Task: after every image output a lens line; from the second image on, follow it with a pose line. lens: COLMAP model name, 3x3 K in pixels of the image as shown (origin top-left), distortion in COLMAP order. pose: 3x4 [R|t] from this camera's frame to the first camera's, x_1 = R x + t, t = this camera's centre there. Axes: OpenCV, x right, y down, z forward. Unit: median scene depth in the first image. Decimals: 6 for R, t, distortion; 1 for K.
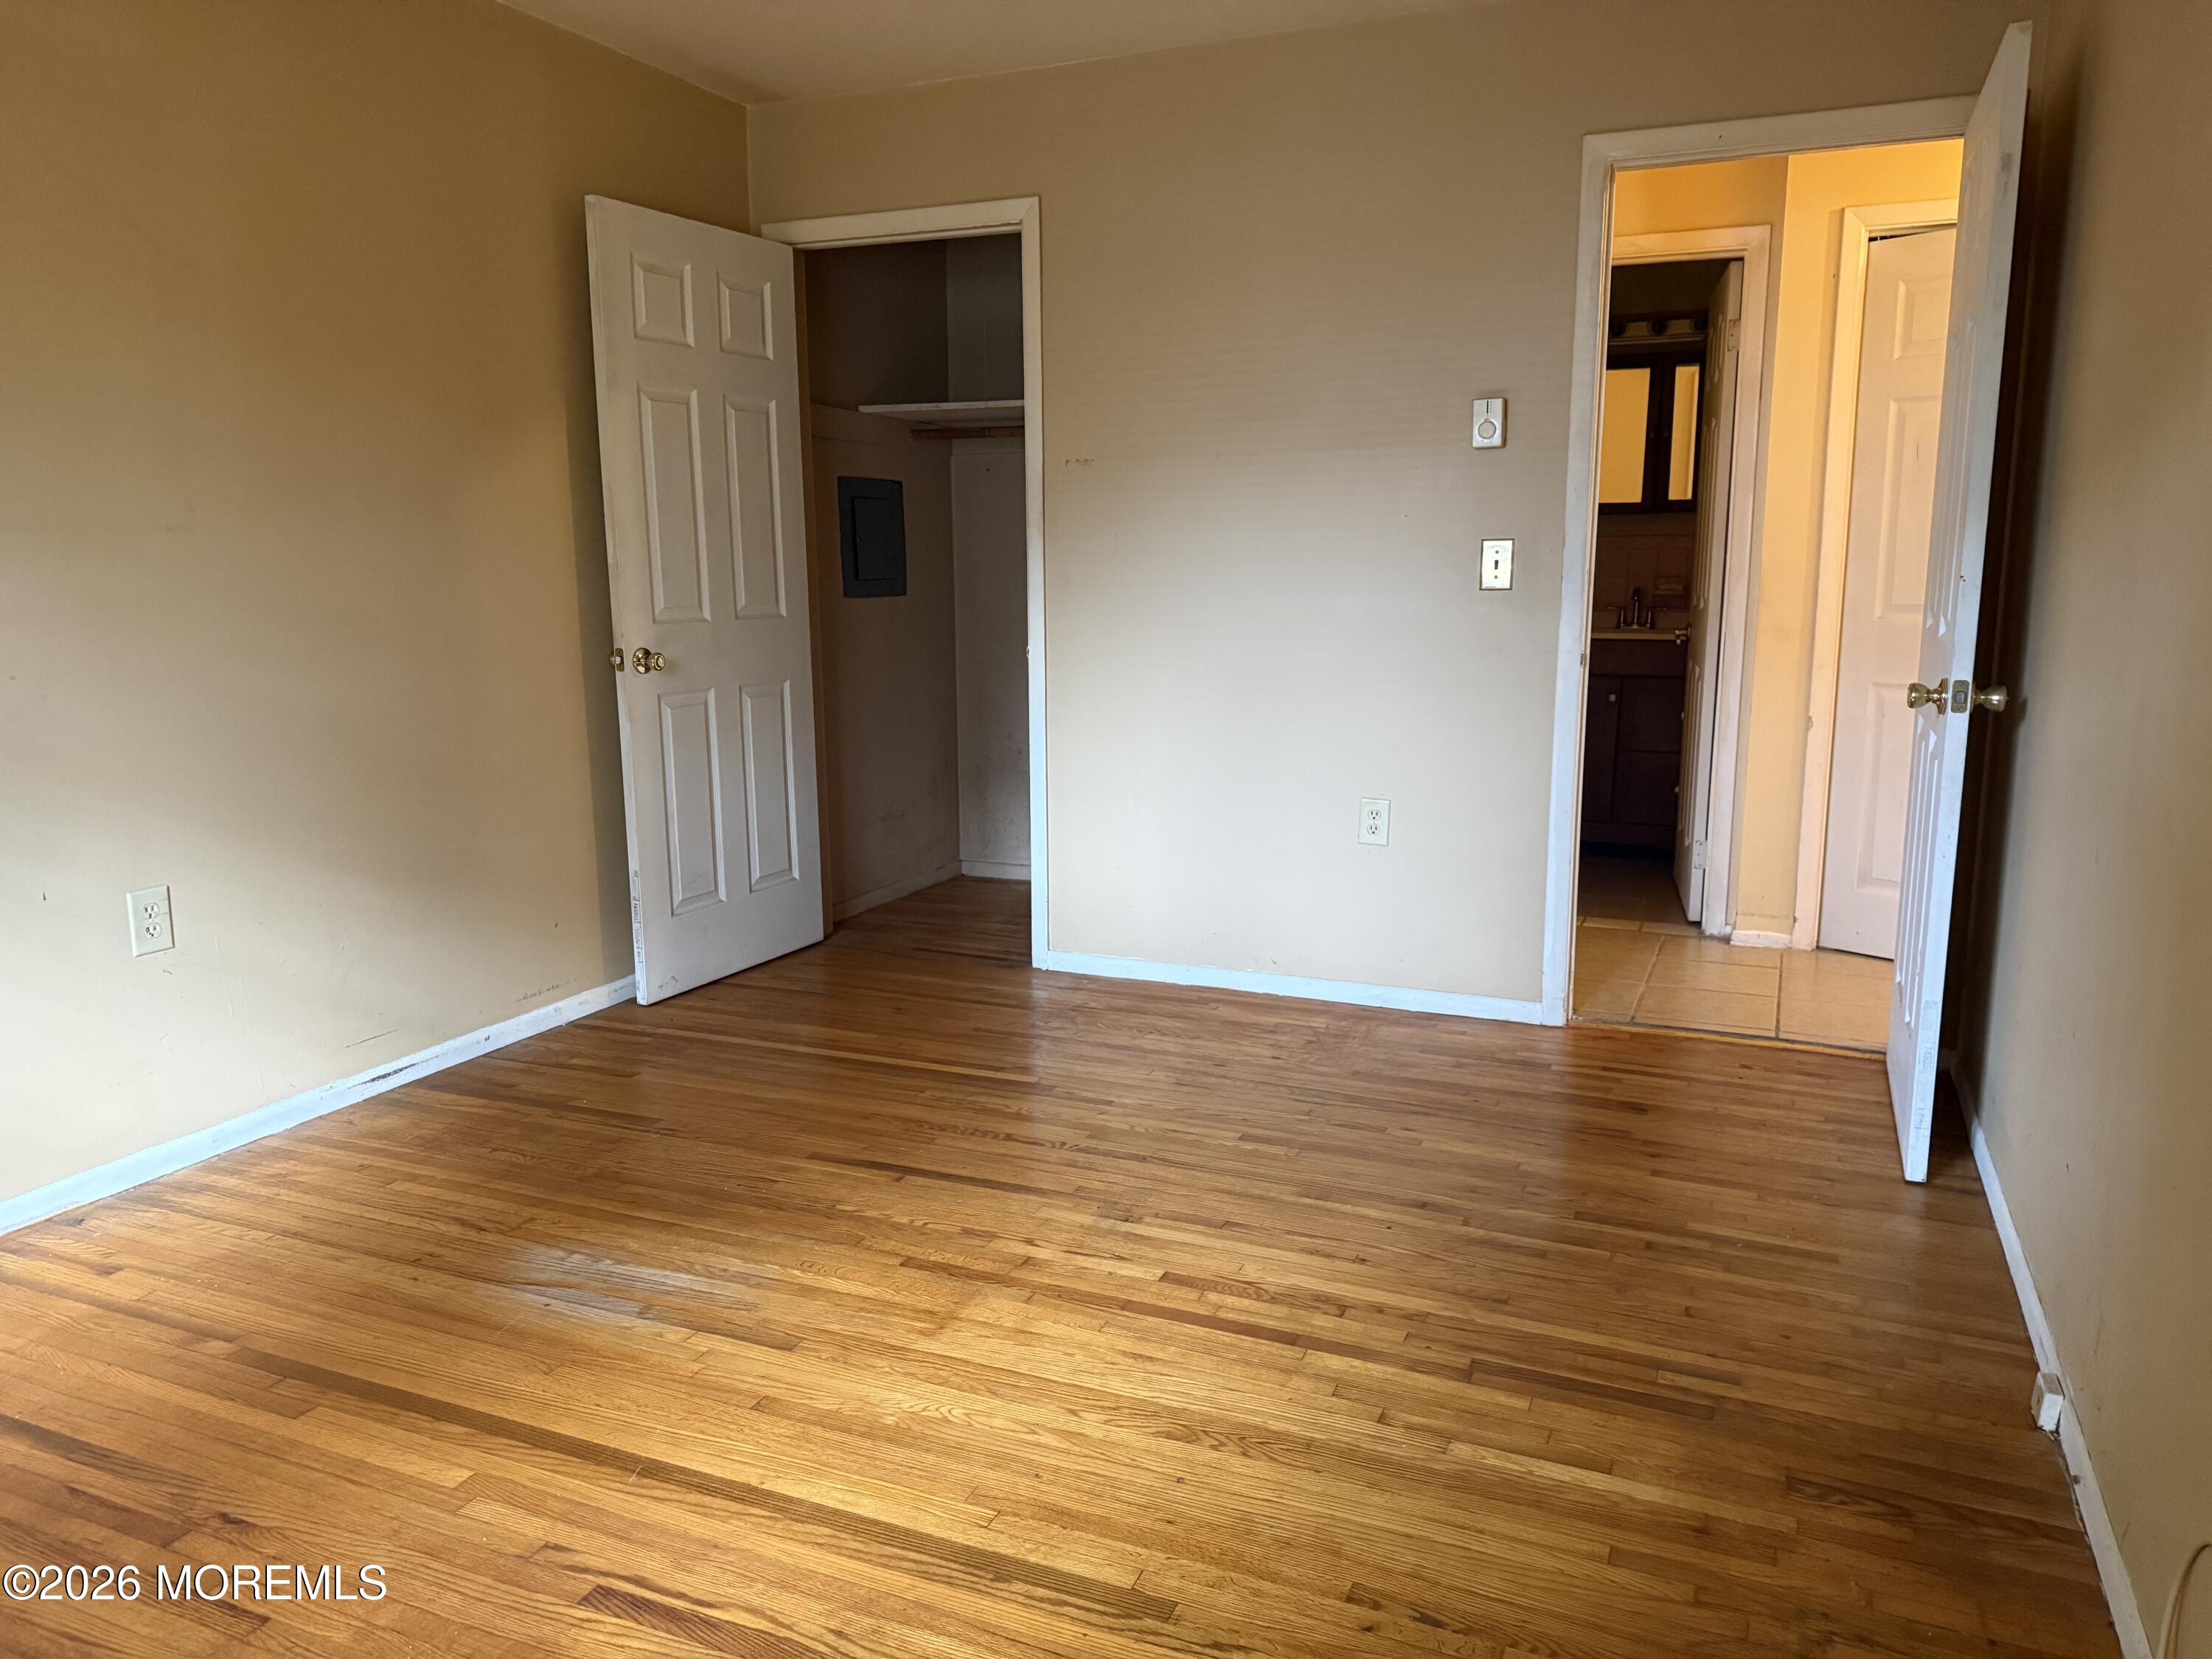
lens RADIAL K [[1547.7, 0, 1102.6], [0, 1547.7, 832.8], [0, 0, 1]] dist [0.167499, -0.178389]
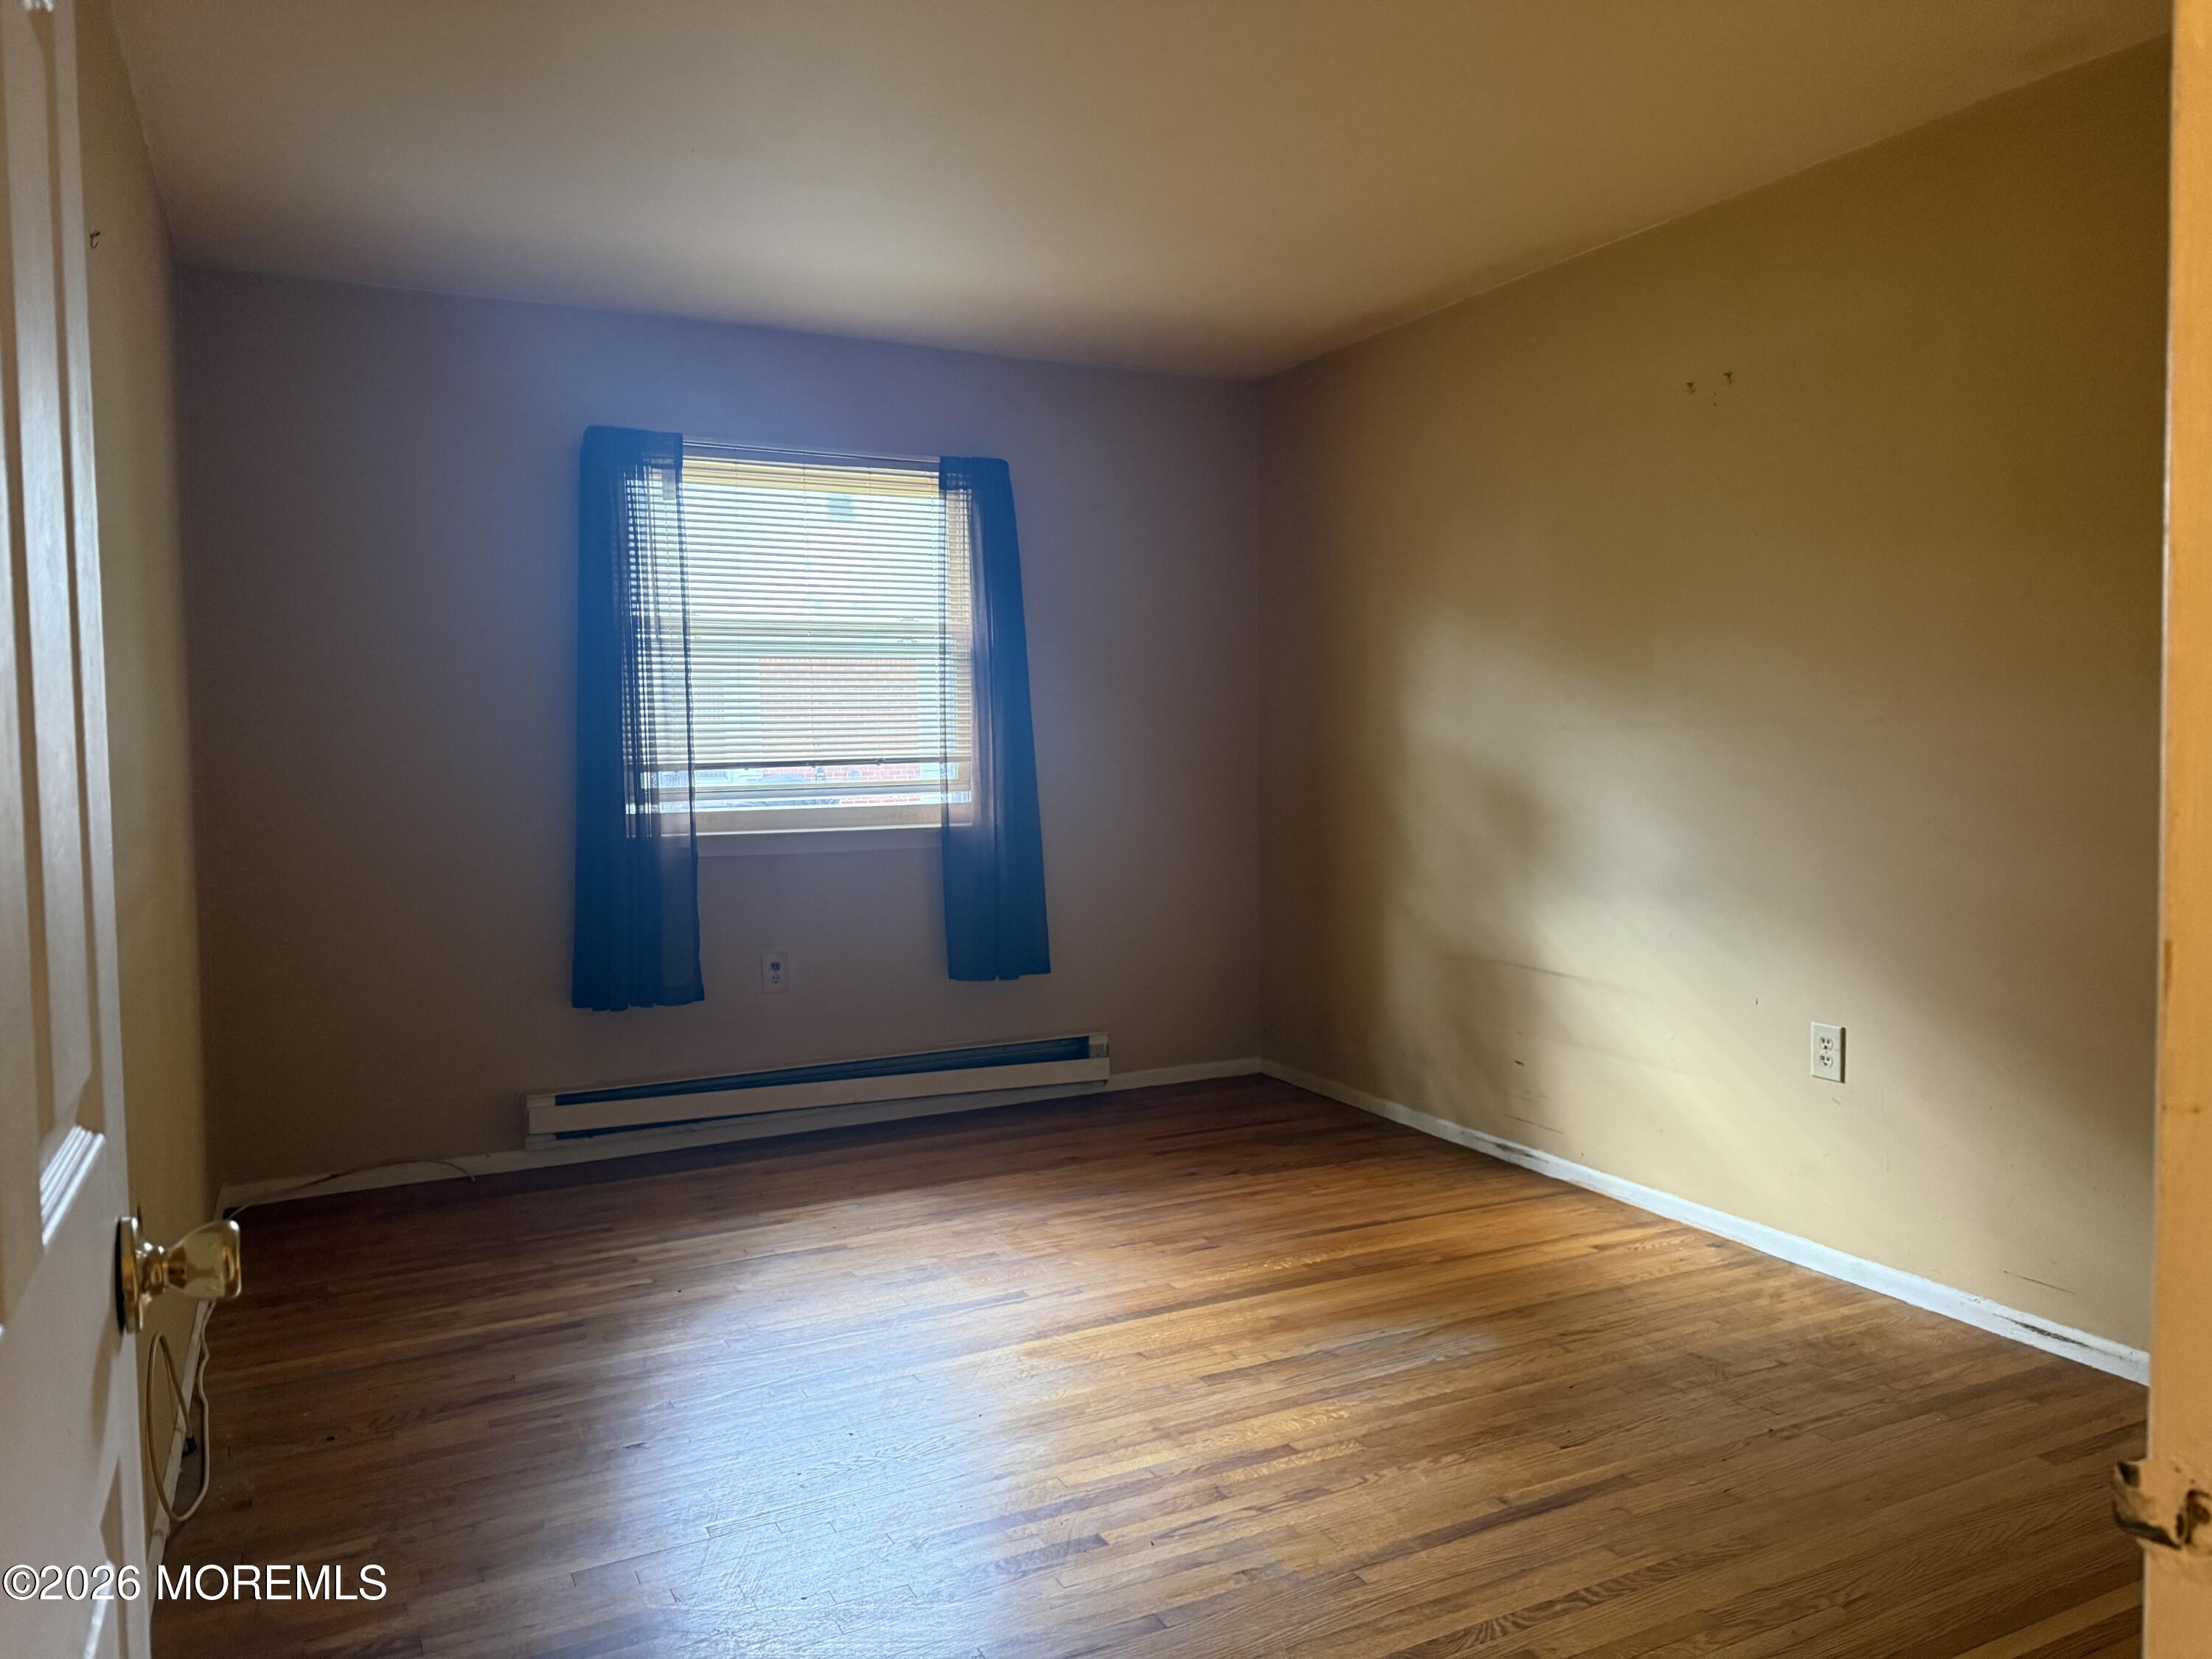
lens RADIAL K [[1547.7, 0, 1102.6], [0, 1547.7, 832.8], [0, 0, 1]] dist [0.167499, -0.178389]
pose [[-0.632530, 0.061349, -0.772102, 0.626149], [-0.116769, 0.977911, 0.173363, -0.241122], [0.765683, 0.199815, -0.611394, 1.278474]]
